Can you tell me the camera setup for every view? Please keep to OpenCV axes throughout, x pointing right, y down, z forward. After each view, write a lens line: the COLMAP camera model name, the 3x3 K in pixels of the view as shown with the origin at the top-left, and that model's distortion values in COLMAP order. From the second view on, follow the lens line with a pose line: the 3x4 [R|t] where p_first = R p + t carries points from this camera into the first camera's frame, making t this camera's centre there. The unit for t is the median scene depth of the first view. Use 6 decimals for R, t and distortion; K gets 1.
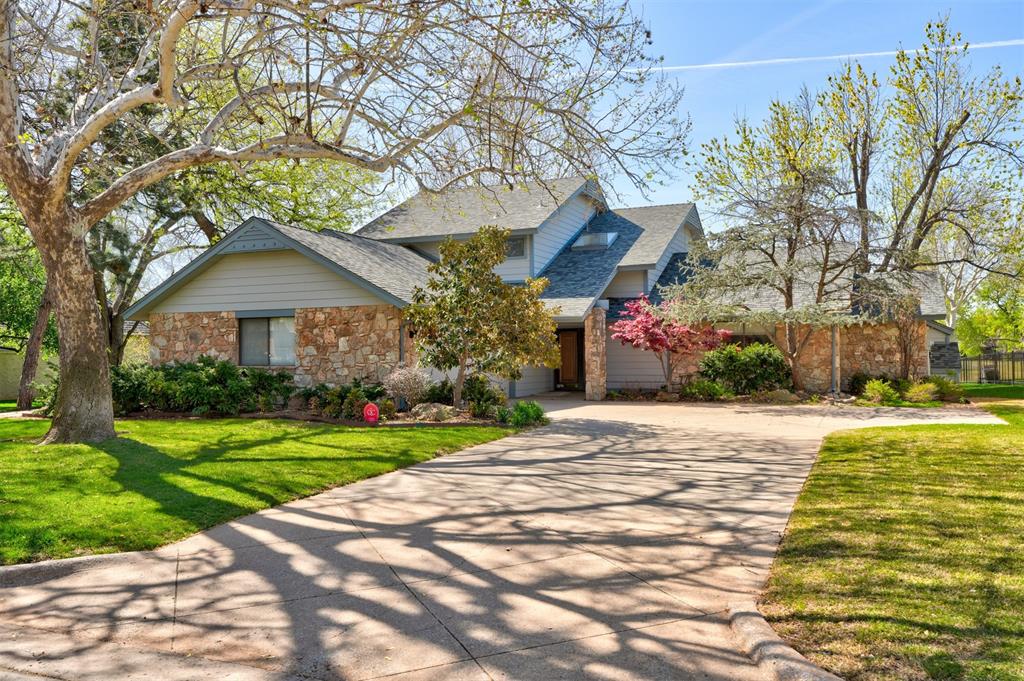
lens RADIAL K [[815.3, 0, 511.2], [0, 815.3, 338.6], [0, 0, 1]] dist [-0.017534, 0.003364]
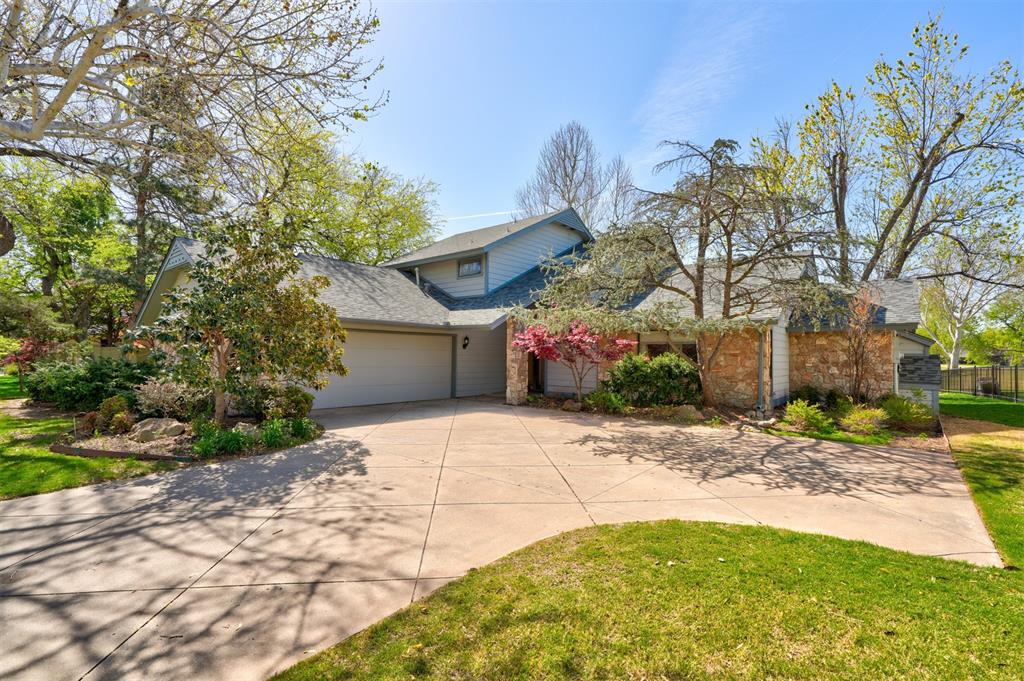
lens RADIAL K [[467.8, 0, 513.5], [0, 467.8, 347.0], [0, 0, 1]] dist [0.002429, 0.000274]
pose [[0.963768, 0.012009, -0.266473, 0.233024], [-0.010681, 0.999922, 0.006431, -0.002428], [0.266529, -0.003352, 0.963821, 0.370425]]
